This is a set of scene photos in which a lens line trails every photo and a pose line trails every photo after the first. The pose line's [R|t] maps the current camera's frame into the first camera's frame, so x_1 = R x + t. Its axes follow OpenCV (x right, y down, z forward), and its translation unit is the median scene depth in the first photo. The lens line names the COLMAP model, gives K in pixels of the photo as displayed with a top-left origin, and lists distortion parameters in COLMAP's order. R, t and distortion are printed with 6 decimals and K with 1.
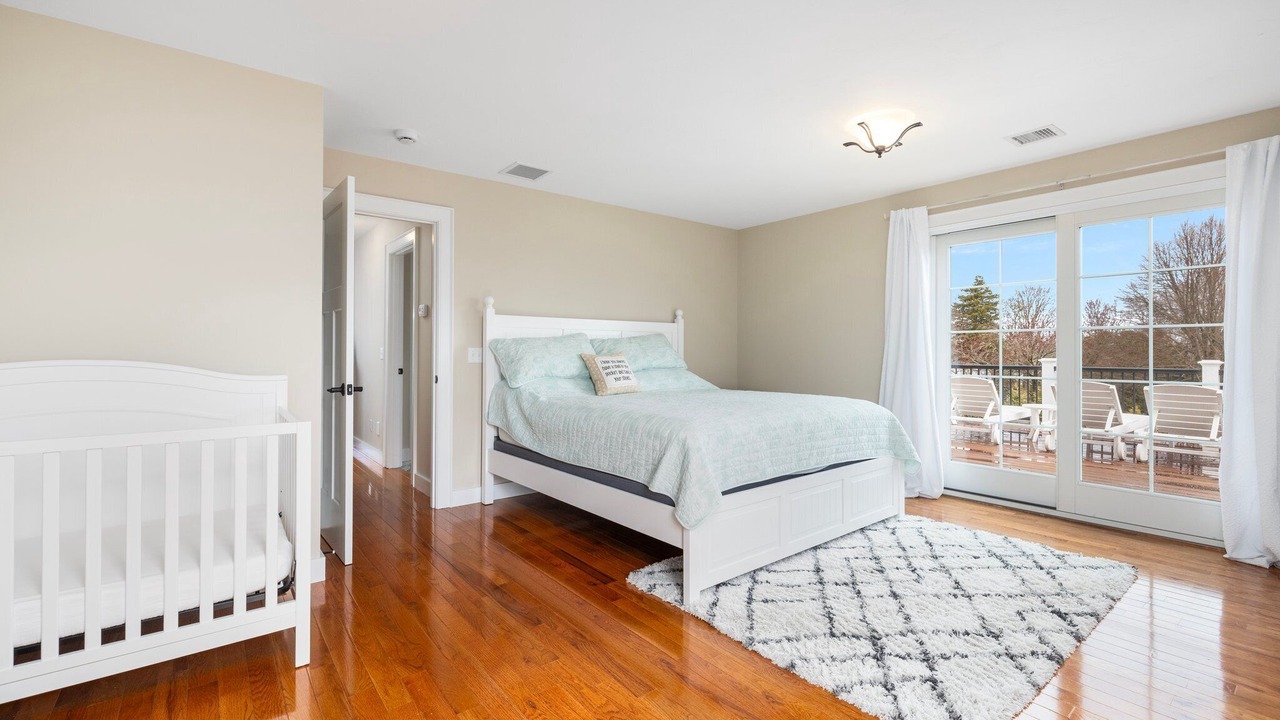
lens RADIAL K [[541.0, 0, 635.3], [0, 541.0, 353.9], [0, 0, 1]] dist [-0.002320, -0.000249]
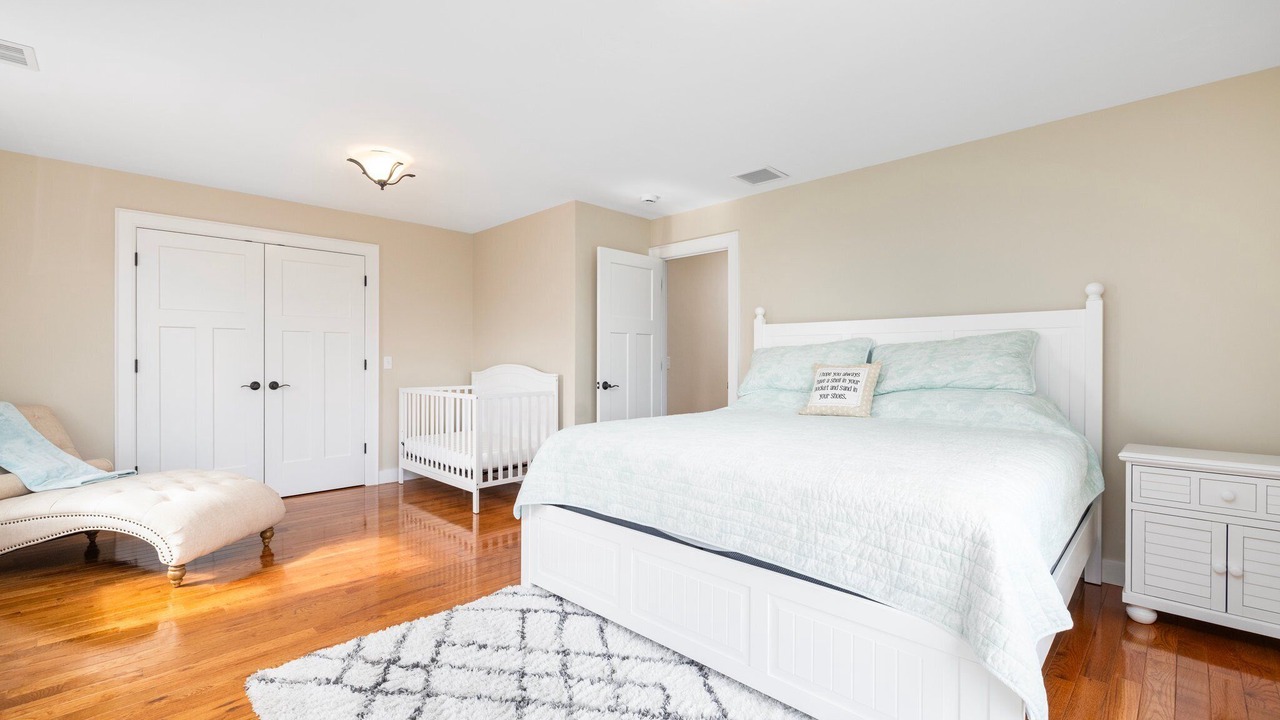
lens RADIAL K [[541.0, 0, 612.4], [0, 541.0, 361.4], [0, 0, 1]] dist [-0.002320, -0.000249]
pose [[0.119363, 0.000878, -0.992850, 0.708580], [-0.007385, 0.999973, -0.000004, -0.001710], [0.992823, 0.007333, 0.119366, 0.604770]]
